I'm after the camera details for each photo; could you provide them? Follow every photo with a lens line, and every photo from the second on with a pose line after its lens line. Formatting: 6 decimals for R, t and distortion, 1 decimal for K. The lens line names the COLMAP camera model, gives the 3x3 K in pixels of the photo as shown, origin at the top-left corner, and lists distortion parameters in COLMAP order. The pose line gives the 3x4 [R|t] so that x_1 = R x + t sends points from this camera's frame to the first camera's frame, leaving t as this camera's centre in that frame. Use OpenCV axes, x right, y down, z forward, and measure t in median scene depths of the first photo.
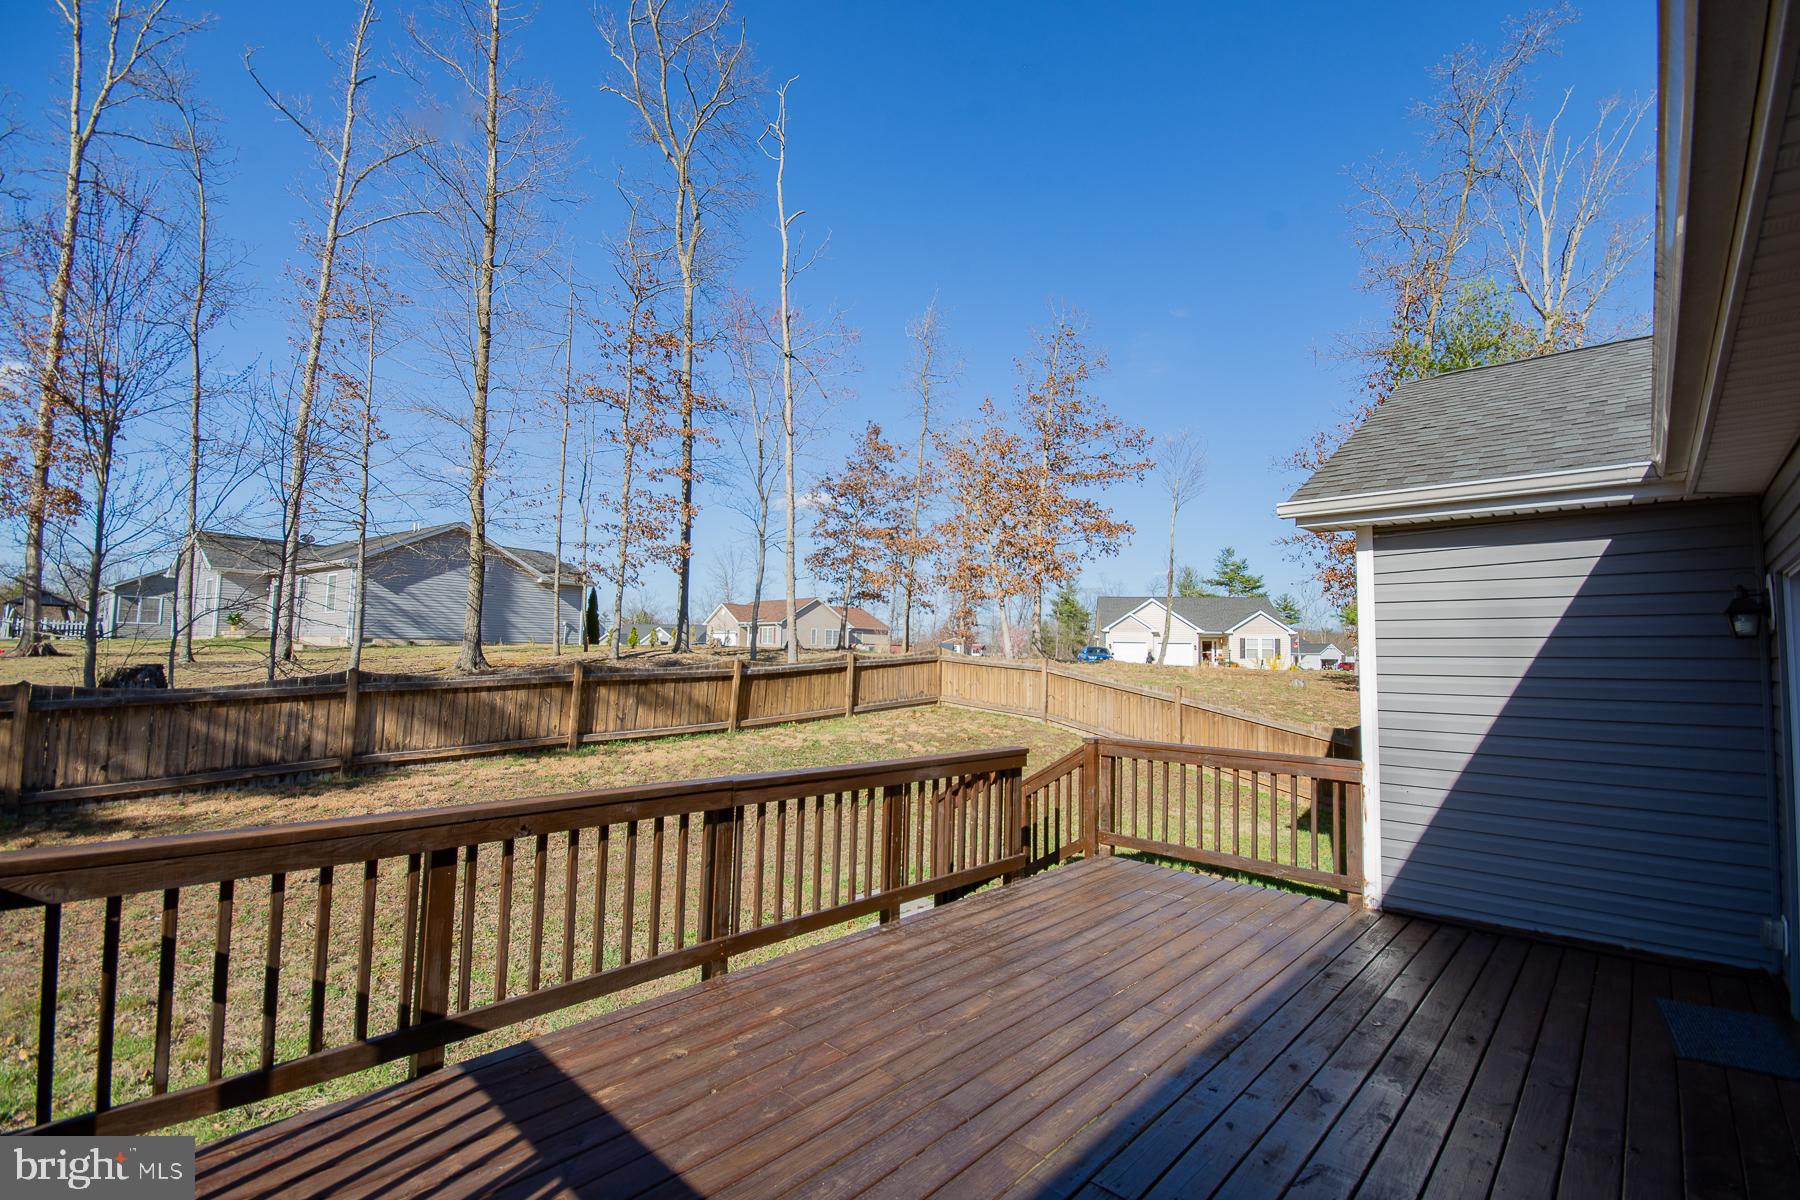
lens RADIAL K [[791.0, 0, 907.3], [0, 791.0, 608.4], [0, 0, 1]] dist [0.011176, -0.010170]
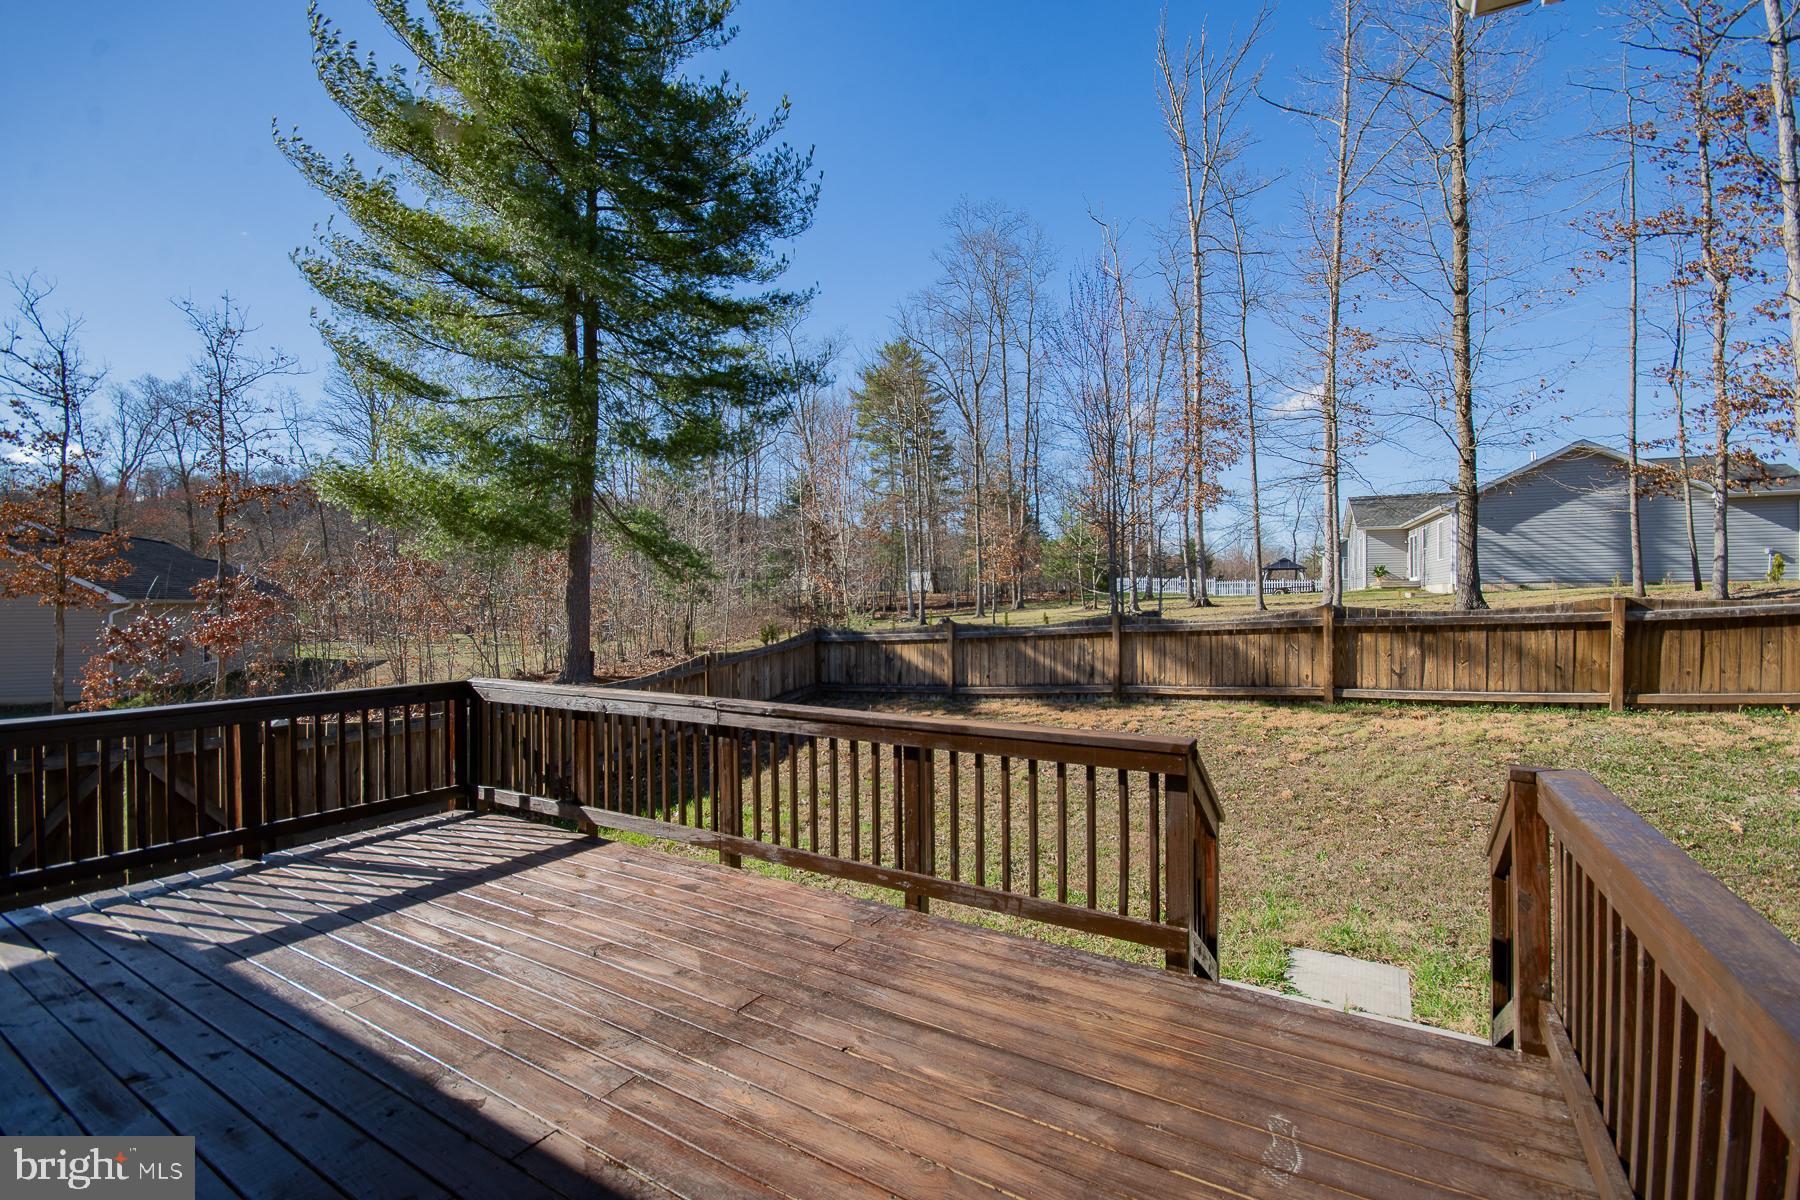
lens RADIAL K [[791.0, 0, 892.5], [0, 791.0, 608.1], [0, 0, 1]] dist [0.011176, -0.010170]
pose [[0.191680, -0.011393, -0.981391, 0.364928], [0.073738, 0.997274, 0.002824, 0.036960], [0.978684, -0.072907, 0.191997, 0.393340]]
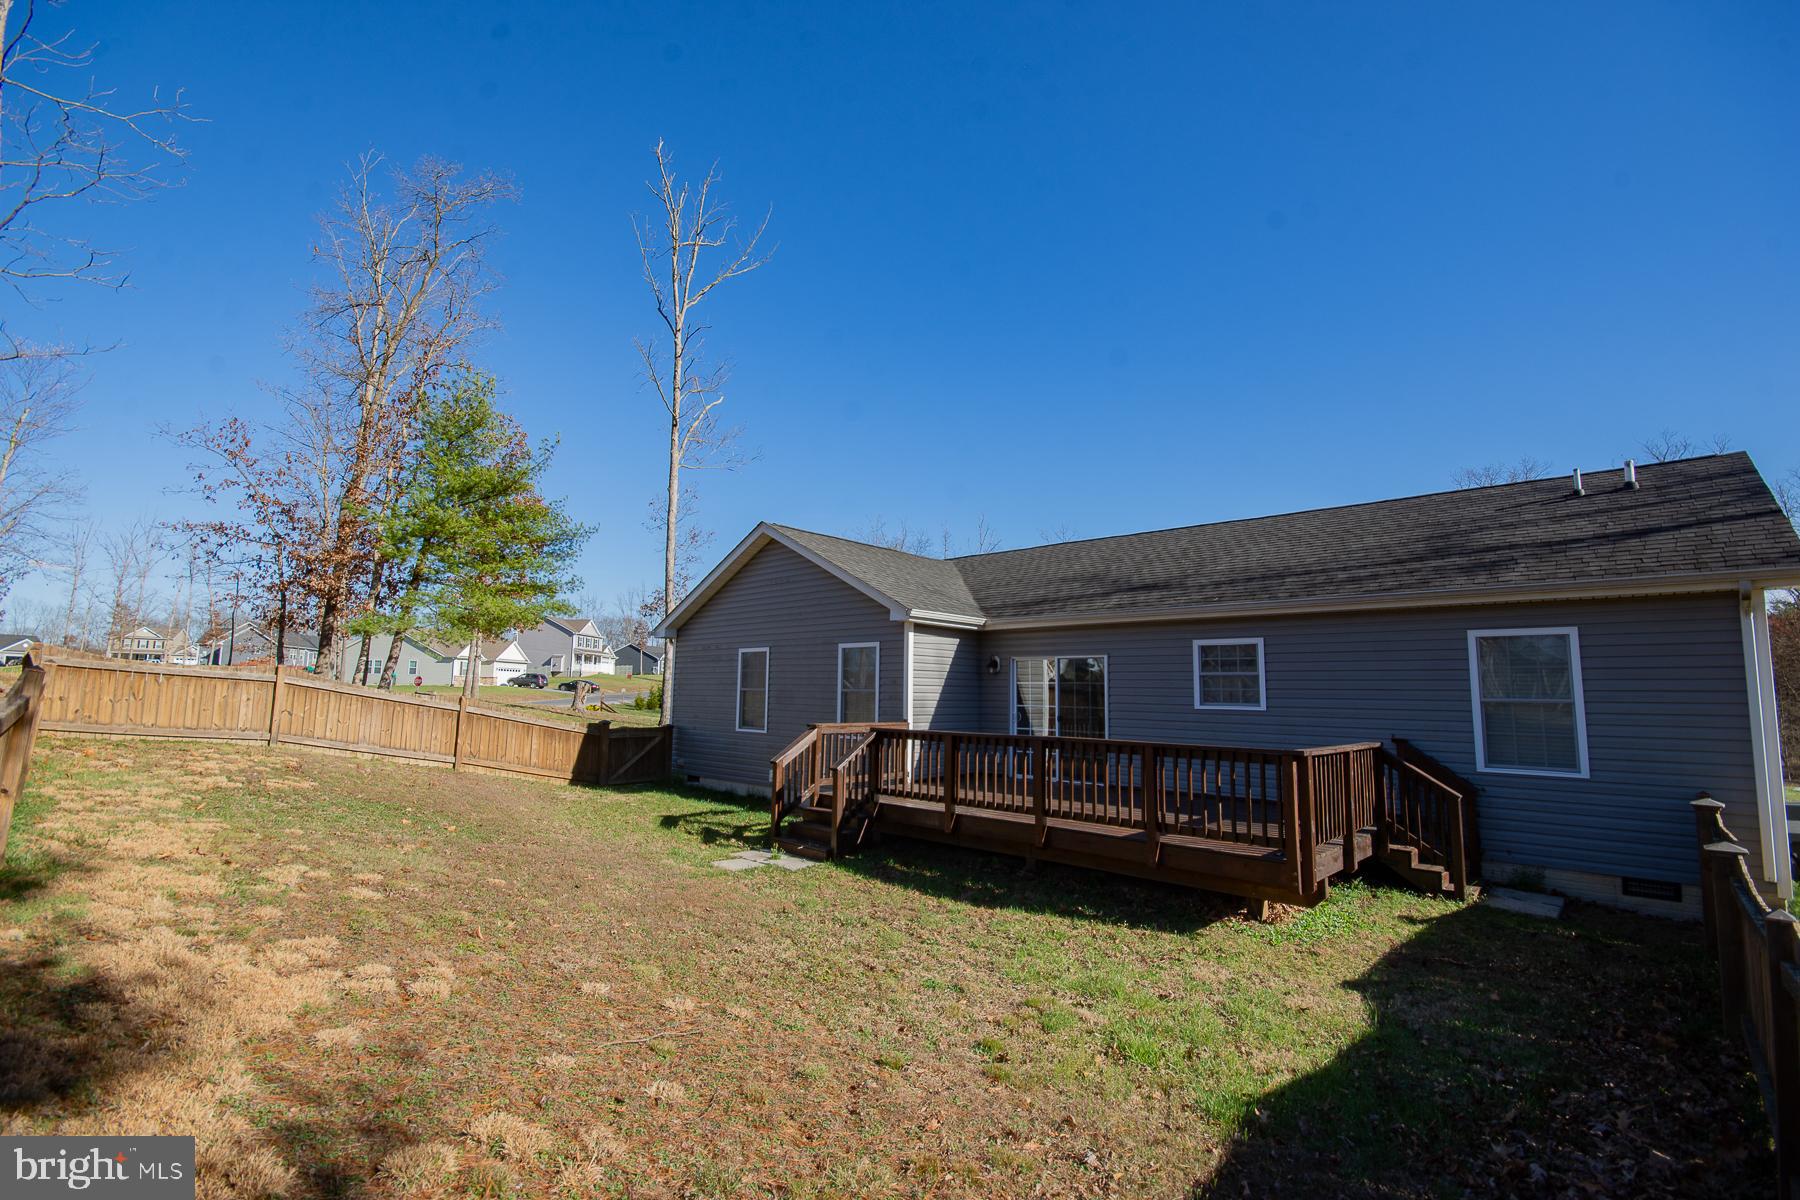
lens RADIAL K [[791.0, 0, 897.8], [0, 791.0, 614.2], [0, 0, 1]] dist [0.011176, -0.010170]
pose [[-0.011655, 0.076937, 0.996968, -0.938388], [-0.083480, 0.993480, -0.077644, 0.031202], [-0.996441, -0.084132, -0.005156, 0.556526]]
